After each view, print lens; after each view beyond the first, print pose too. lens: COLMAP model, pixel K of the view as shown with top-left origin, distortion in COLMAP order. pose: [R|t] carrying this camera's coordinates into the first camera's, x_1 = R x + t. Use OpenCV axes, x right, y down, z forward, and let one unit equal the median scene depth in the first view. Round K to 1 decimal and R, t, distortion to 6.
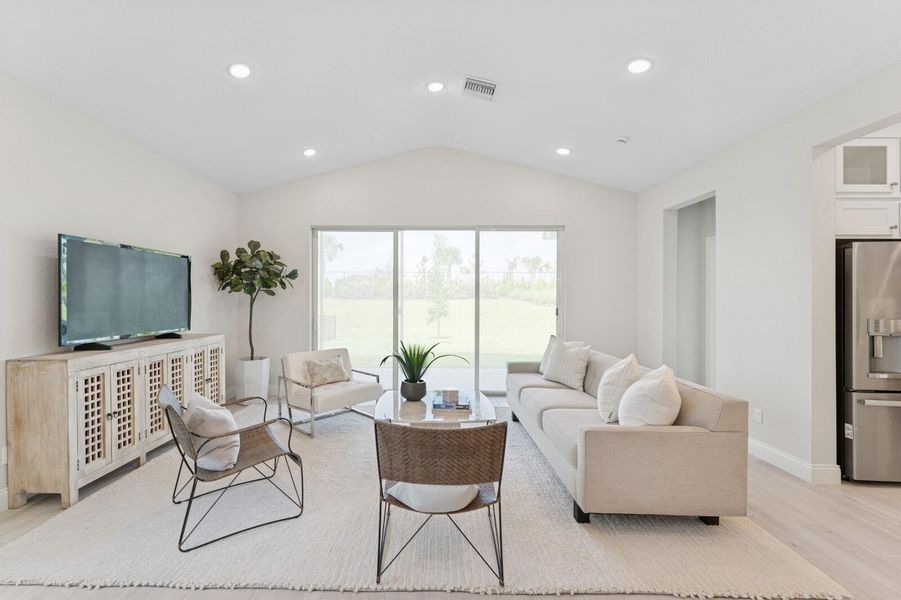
lens RADIAL K [[378.5, 0, 425.1], [0, 378.5, 299.0], [0, 0, 1]] dist [0.002852, -0.002084]
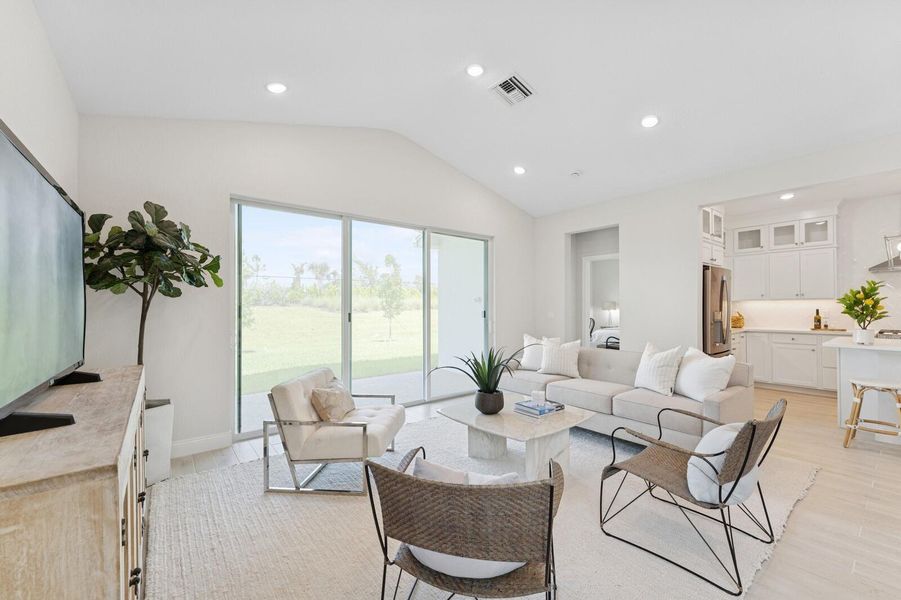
lens RADIAL K [[369.0, 0, 446.3], [0, 369.0, 305.3], [0, 0, 1]] dist [0.002428, -0.000055]
pose [[0.771549, -0.005147, 0.636149, -0.696396], [0.007303, 0.999973, -0.000767, 0.012747], [-0.636128, 0.005237, 0.771566, 0.408406]]
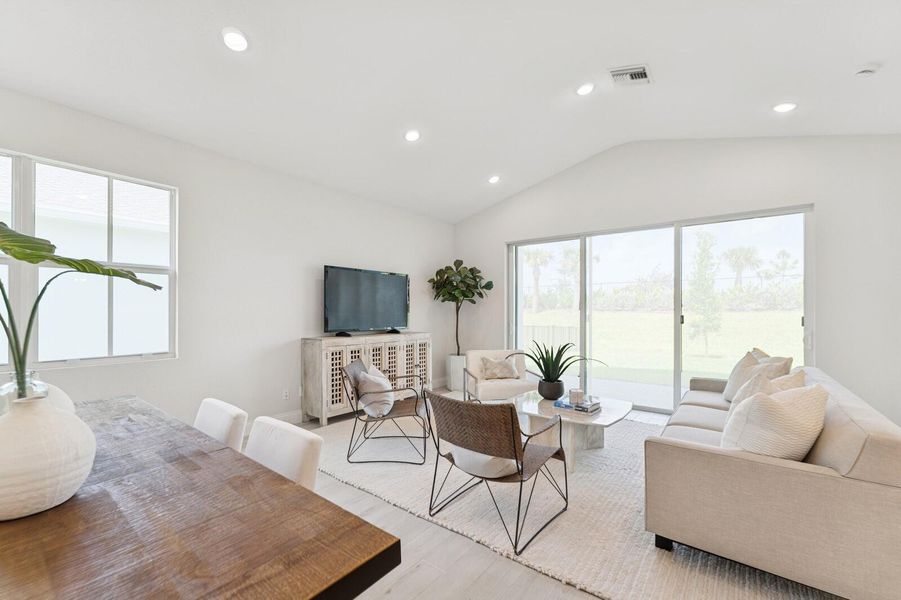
lens RADIAL K [[369.0, 0, 454.0], [0, 369.0, 314.0], [0, 0, 1]] dist [0.002428, -0.000055]
pose [[0.807850, 0.002876, -0.589382, 0.376298], [-0.001295, 0.999994, 0.003105, 0.030589], [0.589387, -0.001745, 0.807849, 0.014288]]
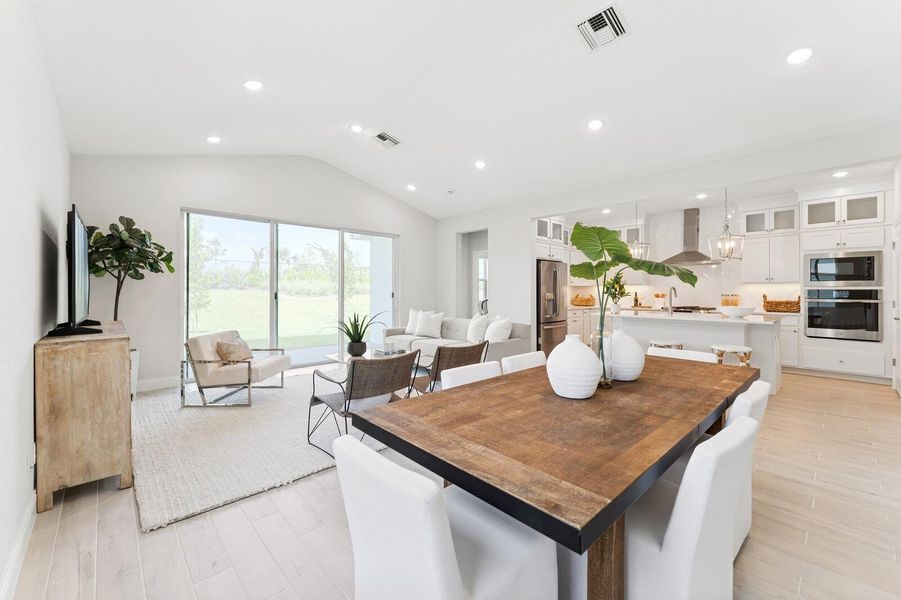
lens RADIAL K [[369.0, 0, 450.2], [0, 369.0, 290.3], [0, 0, 1]] dist [0.002428, -0.000055]
pose [[0.713167, -0.001203, 0.700993, -0.770121], [0.002372, 0.999997, -0.000697, 0.029411], [-0.700990, 0.002160, 0.713168, -0.215458]]
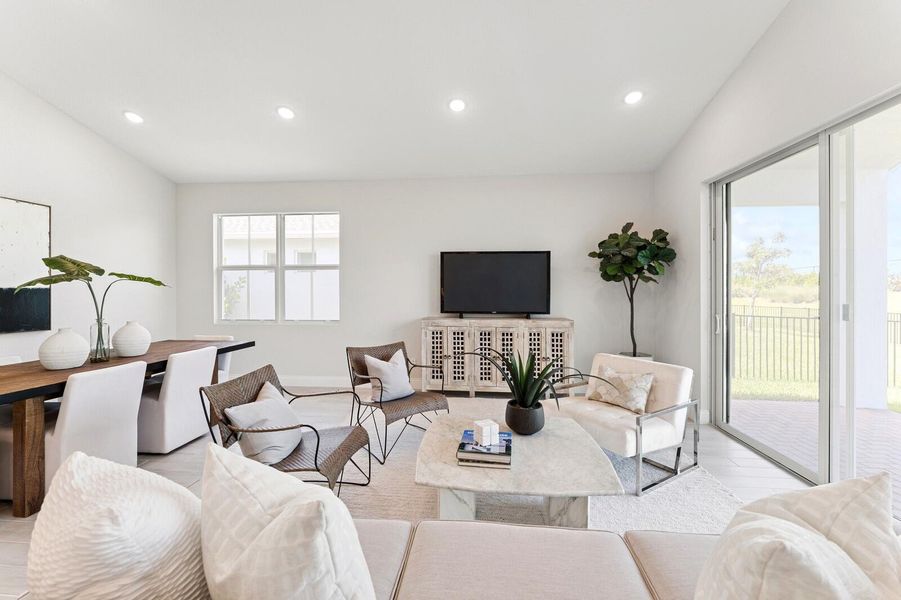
lens RADIAL K [[369.0, 0, 451.0], [0, 369.0, 293.9], [0, 0, 1]] dist [0.002428, -0.000055]
pose [[-0.063861, 0.006427, -0.997938, 0.670271], [-0.005276, 0.999963, 0.006778, 0.016324], [0.997945, 0.005698, -0.063824, 0.948952]]
